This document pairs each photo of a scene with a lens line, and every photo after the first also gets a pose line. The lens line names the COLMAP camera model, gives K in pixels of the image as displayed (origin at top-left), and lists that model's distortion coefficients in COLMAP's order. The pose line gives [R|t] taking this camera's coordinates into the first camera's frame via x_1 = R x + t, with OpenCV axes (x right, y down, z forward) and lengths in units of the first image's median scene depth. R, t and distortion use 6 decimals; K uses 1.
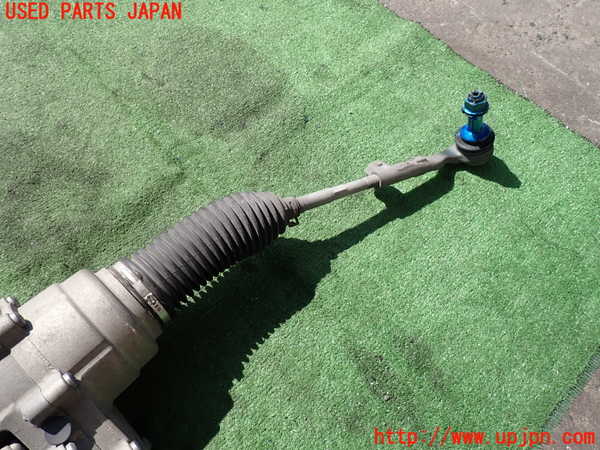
lens RADIAL K [[442.8, 0, 300.0], [0, 442.8, 225.0], [0, 0, 1]] dist [0.006503, 0.005652]
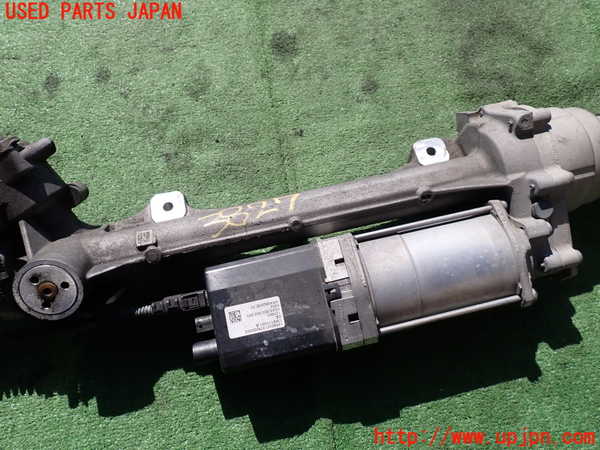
lens RADIAL K [[442.8, 0, 300.0], [0, 442.8, 225.0], [0, 0, 1]] dist [0.006503, 0.005652]
pose [[0.825346, 0.495503, -0.270704, -0.445860], [-0.462638, 0.868318, 0.178858, 0.355404], [0.323682, -0.022382, 0.945901, -0.246718]]
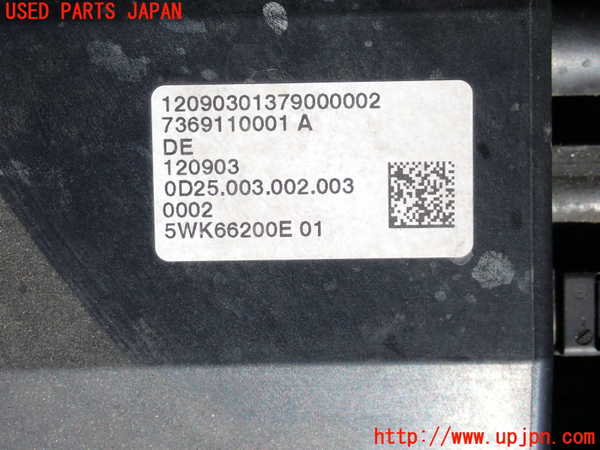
lens RADIAL K [[1384.7, 0, 300.0], [0, 1384.7, 225.0], [0, 0, 1]] dist [0.010493, 0.046750]
pose [[-0.697331, -0.689877, -0.194420, -0.558388], [0.613973, -0.714902, 0.334592, 0.502936], [-0.369819, 0.113953, 0.922089, 0.045741]]
